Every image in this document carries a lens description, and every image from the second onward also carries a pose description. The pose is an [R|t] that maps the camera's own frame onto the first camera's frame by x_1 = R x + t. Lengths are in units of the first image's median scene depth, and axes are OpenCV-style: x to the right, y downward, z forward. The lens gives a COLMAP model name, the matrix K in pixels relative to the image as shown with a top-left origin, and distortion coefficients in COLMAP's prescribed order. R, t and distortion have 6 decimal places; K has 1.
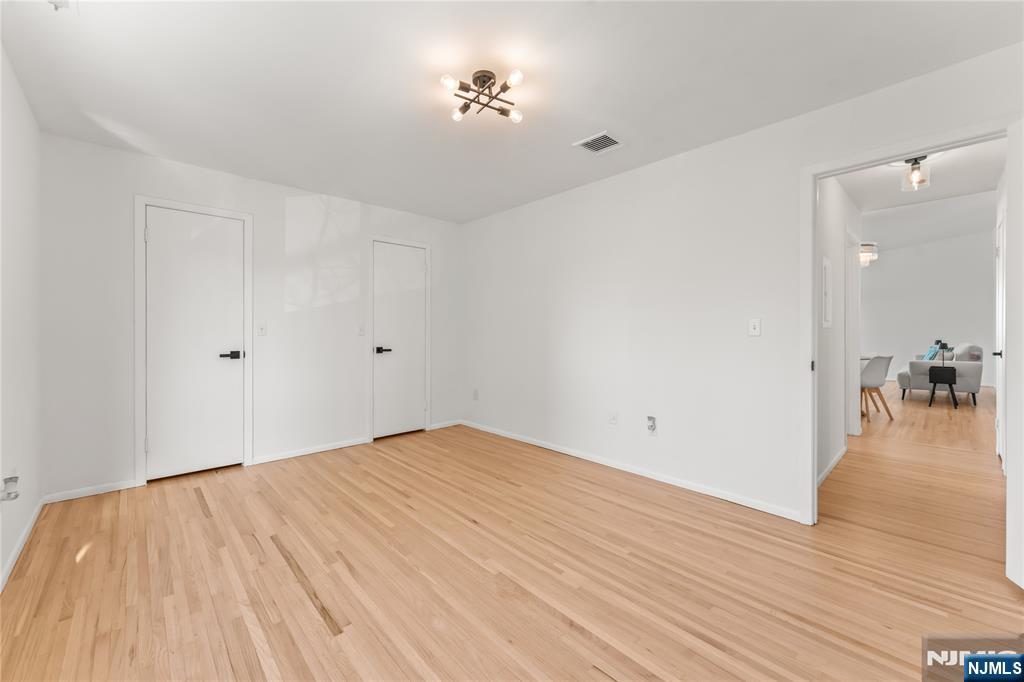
lens RADIAL K [[406.7, 0, 511.8], [0, 406.7, 339.4], [0, 0, 1]] dist [-0.000107, -0.000729]
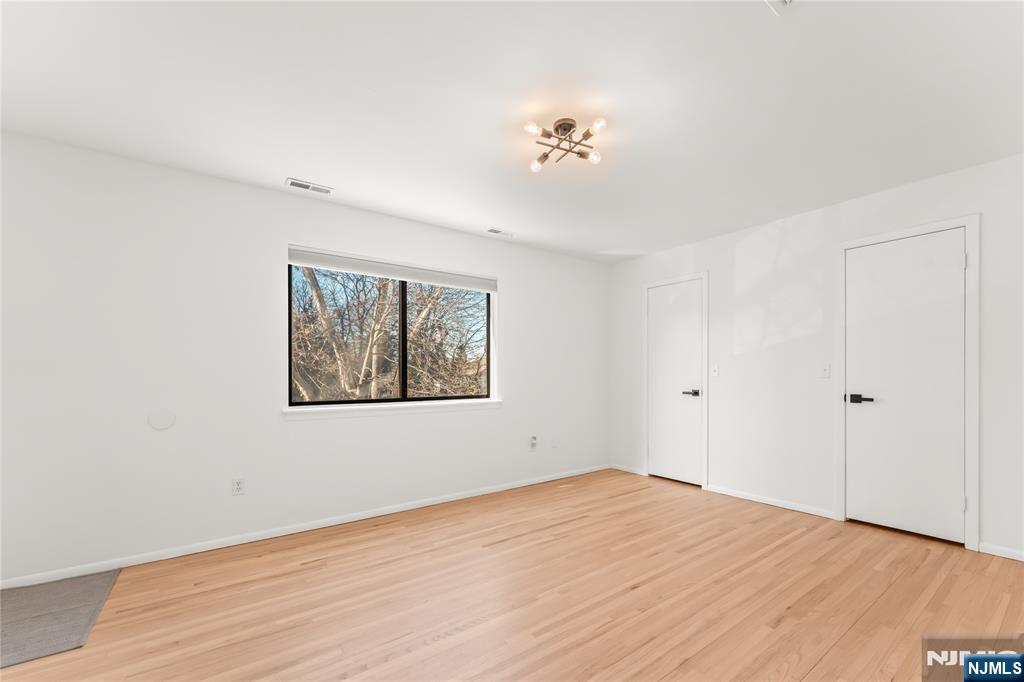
lens RADIAL K [[421.2, 0, 510.9], [0, 421.2, 378.7], [0, 0, 1]] dist [-0.000389, -0.000320]
pose [[-0.120251, 0.009160, -0.992701, 0.684016], [-0.018595, 0.999761, 0.011478, -0.008216], [0.992569, 0.019840, -0.120052, 0.676926]]
